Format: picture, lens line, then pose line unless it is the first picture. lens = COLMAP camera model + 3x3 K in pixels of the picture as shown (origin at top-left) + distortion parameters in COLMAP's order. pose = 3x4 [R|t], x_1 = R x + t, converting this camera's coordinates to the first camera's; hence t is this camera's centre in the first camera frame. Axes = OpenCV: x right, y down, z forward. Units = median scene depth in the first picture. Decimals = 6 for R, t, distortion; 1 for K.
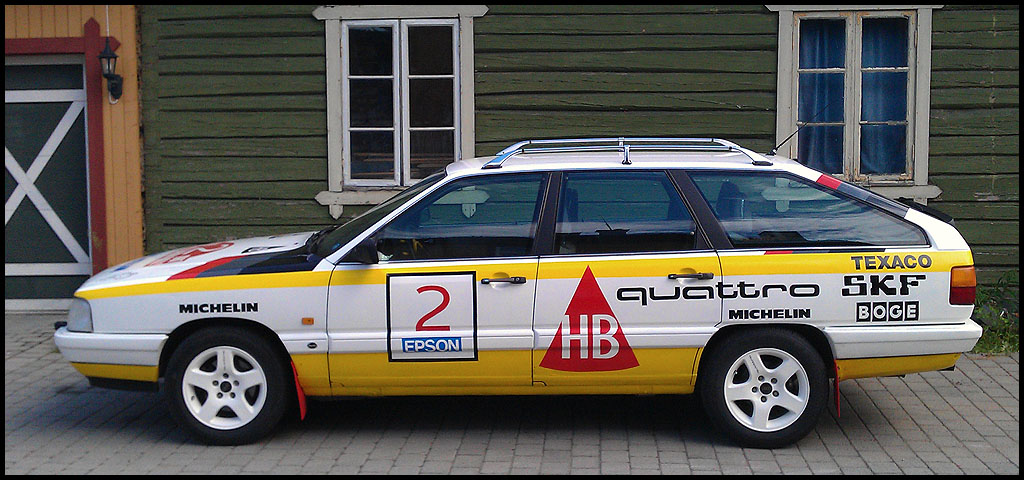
lens RADIAL K [[1355.3, 0, 512.0], [0, 1355.3, 240.0], [0, 0, 1]] dist [0.069147, -0.016283]
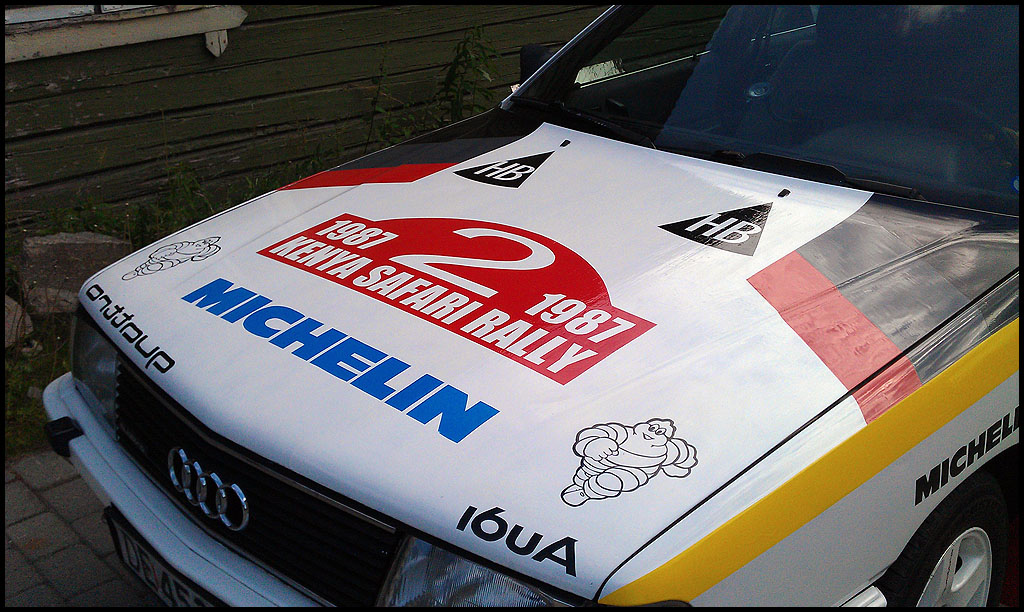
lens RADIAL K [[1112.9, 0, 514.1], [0, 1112.9, 277.1], [0, 0, 1]] dist [0.018549, -0.041740]
pose [[0.671554, -0.276069, 0.687606, -0.475942], [0.100131, 0.953299, 0.284949, -0.078412], [-0.734159, -0.122508, 0.667834, 0.924531]]
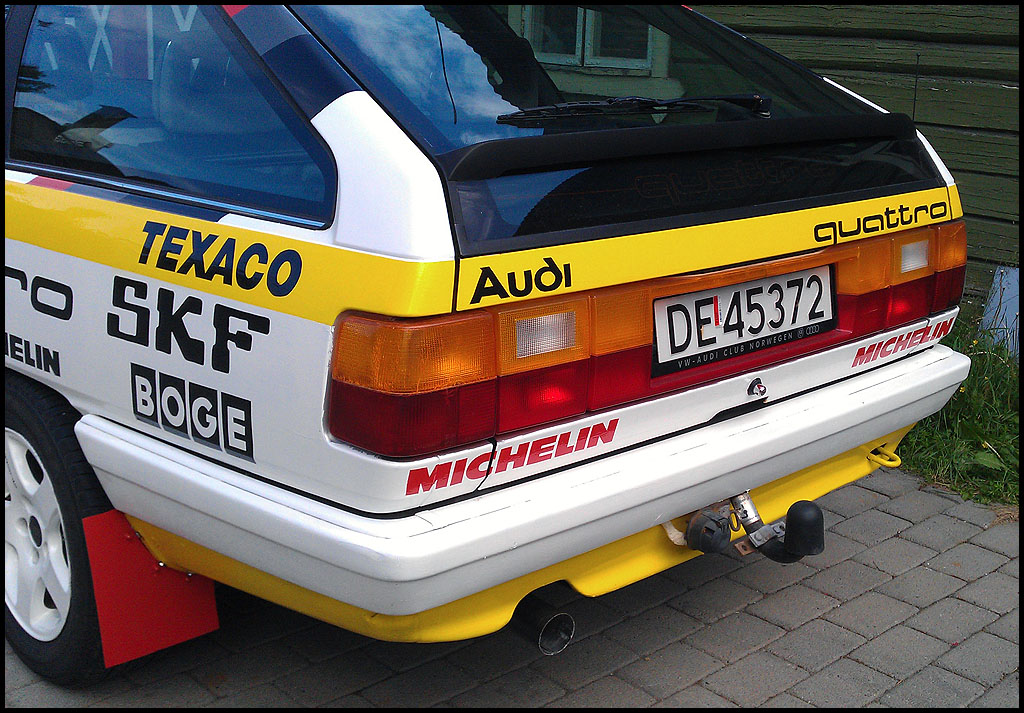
lens RADIAL K [[1330.3, 0, 512.0], [0, 1330.3, 356.5], [0, 0, 1]] dist [0.098769, -0.504860]
pose [[0.722339, 0.208766, -0.659275, 0.529573], [-0.116359, 0.976443, 0.181710, -0.024427], [0.681680, -0.054544, 0.729615, 0.825798]]
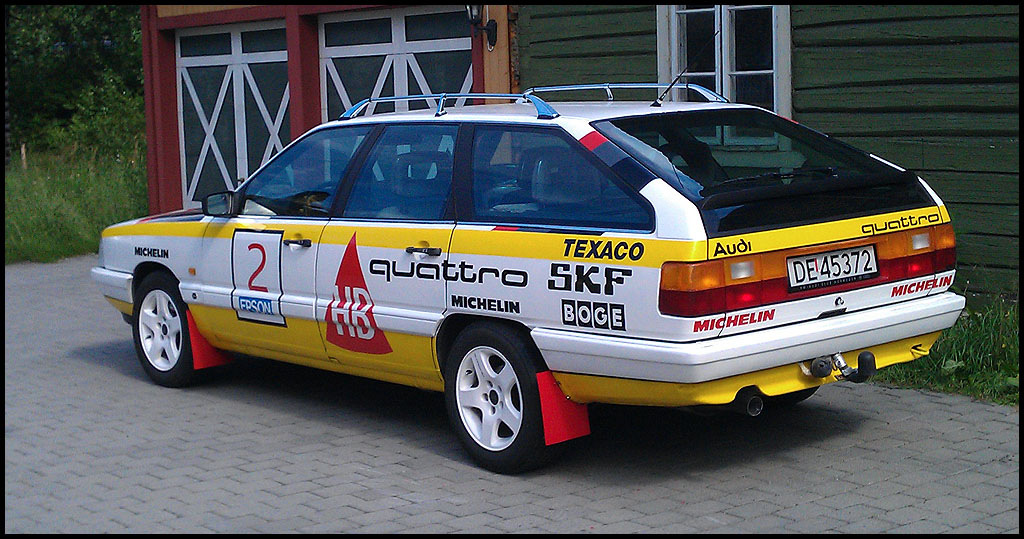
lens RADIAL K [[1685.6, 0, 438.7], [0, 1685.6, 269.7], [0, 0, 1]] dist [0.031753, 0.023945]
pose [[0.655210, 0.074306, -0.751784, 0.917300], [-0.048444, 0.997235, 0.056345, -0.020652], [0.753892, -0.000498, 0.656998, 0.323758]]
